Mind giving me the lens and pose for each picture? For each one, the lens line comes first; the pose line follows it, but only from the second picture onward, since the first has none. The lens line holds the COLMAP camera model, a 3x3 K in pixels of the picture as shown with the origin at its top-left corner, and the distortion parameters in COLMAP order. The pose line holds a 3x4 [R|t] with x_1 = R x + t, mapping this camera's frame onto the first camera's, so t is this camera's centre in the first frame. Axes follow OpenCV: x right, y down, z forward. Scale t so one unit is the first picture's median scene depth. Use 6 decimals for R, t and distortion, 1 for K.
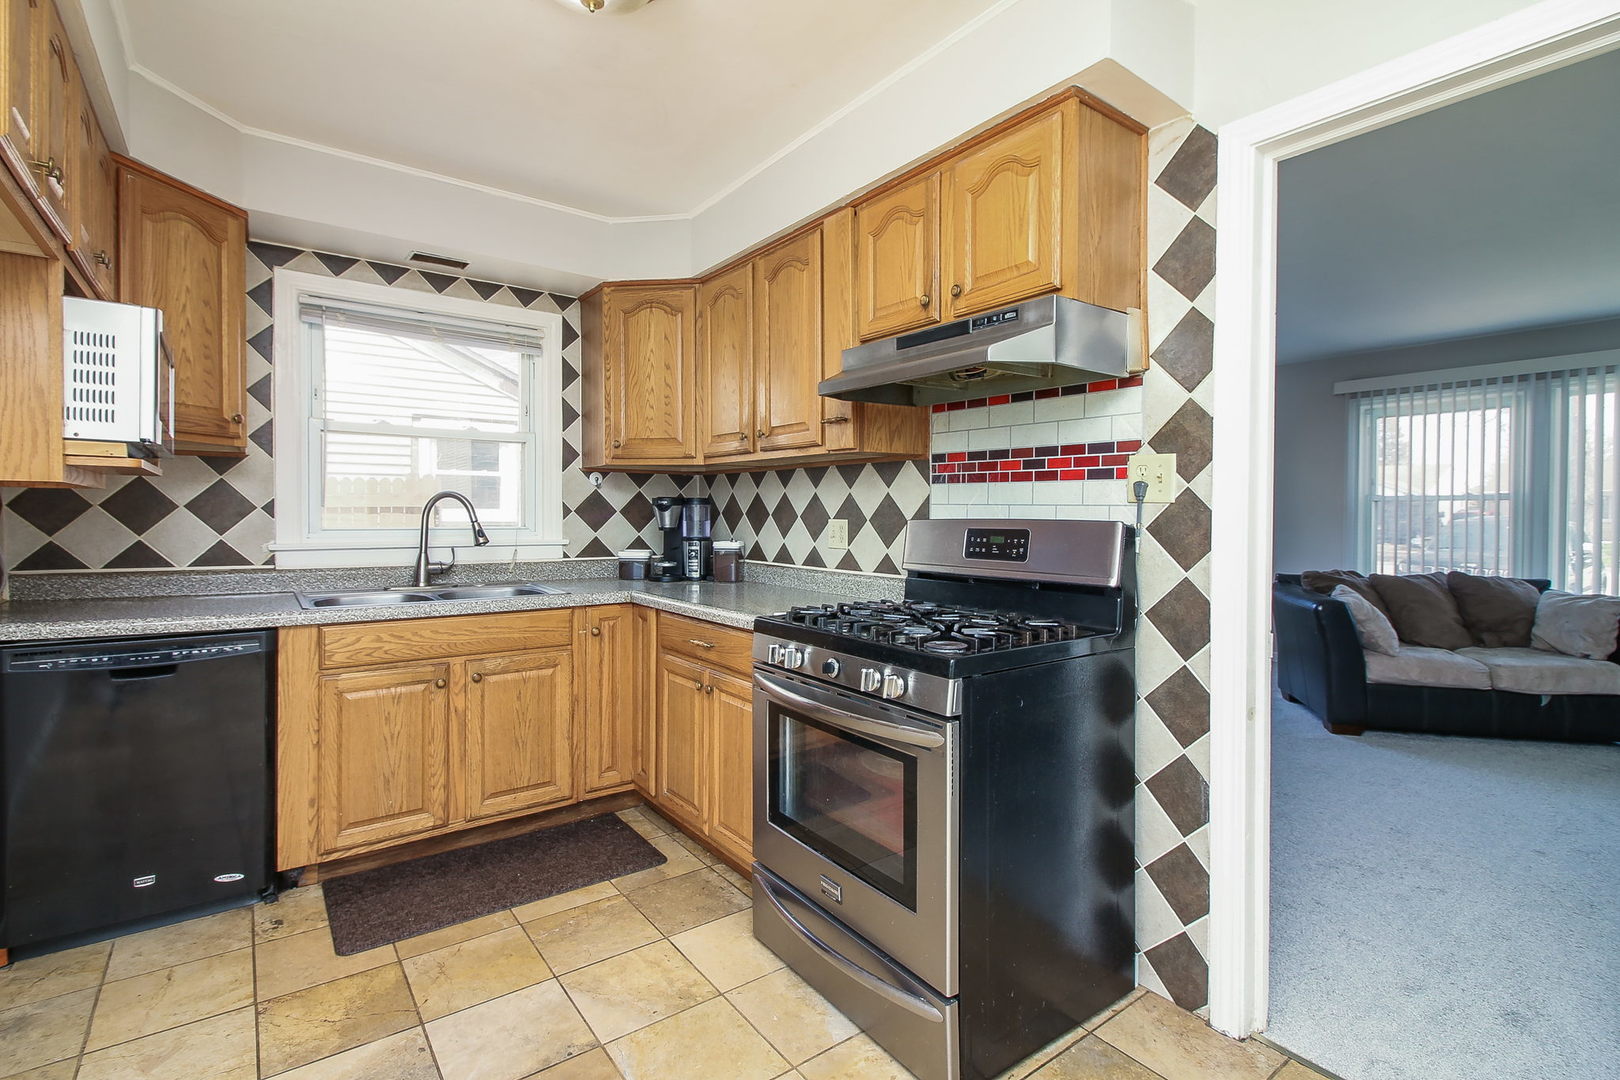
lens RADIAL K [[757.7, 0, 826.9], [0, 757.7, 524.3], [0, 0, 1]] dist [0.017811, -0.013673]
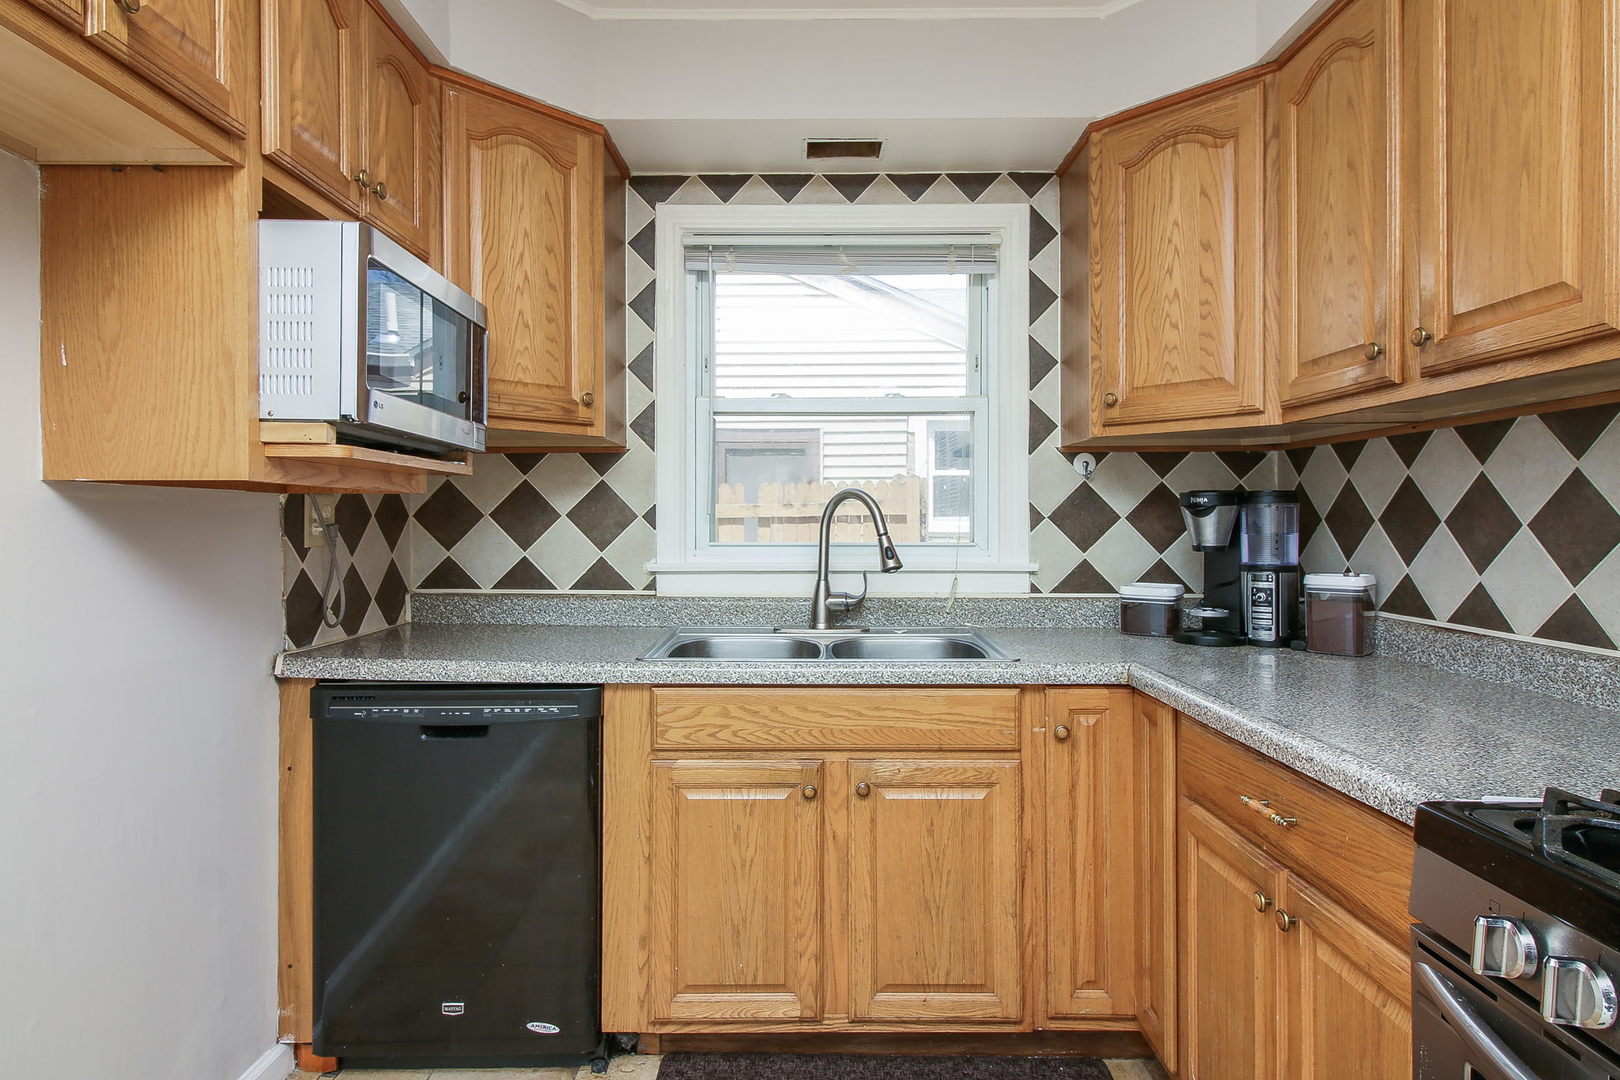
lens RADIAL K [[903.9, 0, 799.9], [0, 903.9, 524.1], [0, 0, 1]] dist [0.028575, -0.012176]
pose [[0.785012, -0.004145, -0.619467, -0.044414], [-0.003214, 0.999937, -0.010764, -0.004365], [0.619473, 0.010440, 0.784949, 0.376066]]
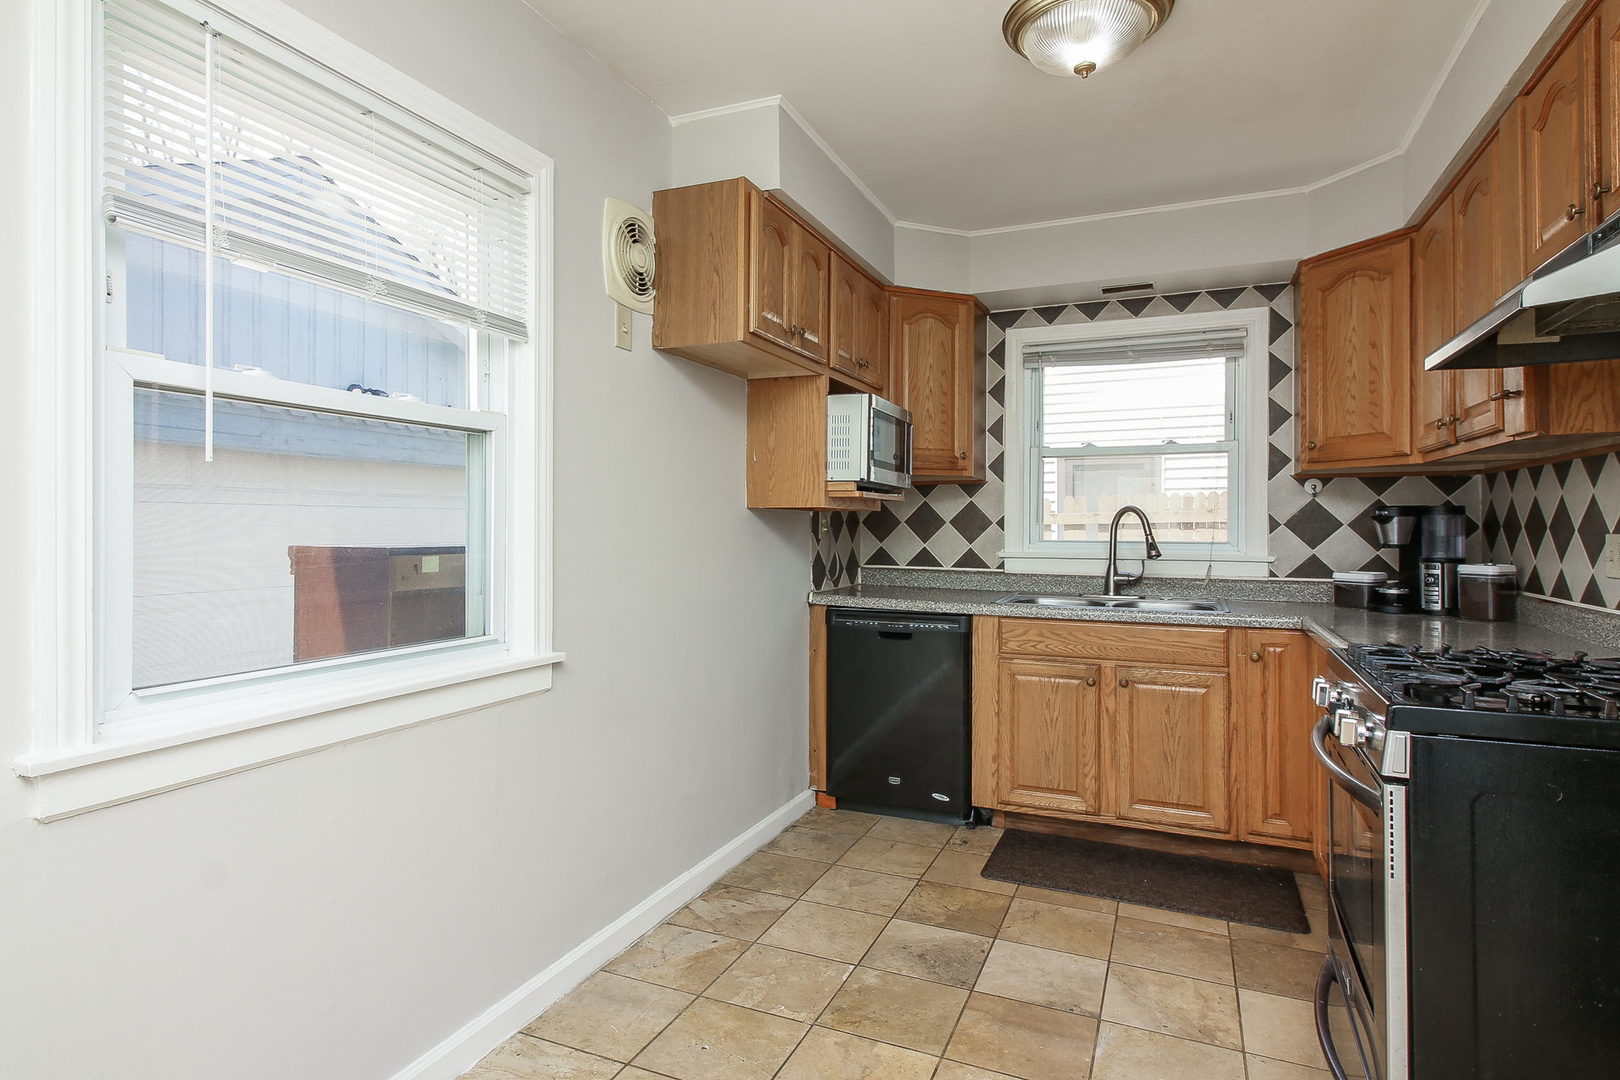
lens RADIAL K [[903.9, 0, 799.9], [0, 903.9, 524.1], [0, 0, 1]] dist [0.028575, -0.012176]
pose [[0.486331, -0.006618, -0.873750, 0.402619], [-0.012509, 0.999816, -0.014535, 0.005890], [0.873685, 0.017999, 0.486159, -0.005162]]
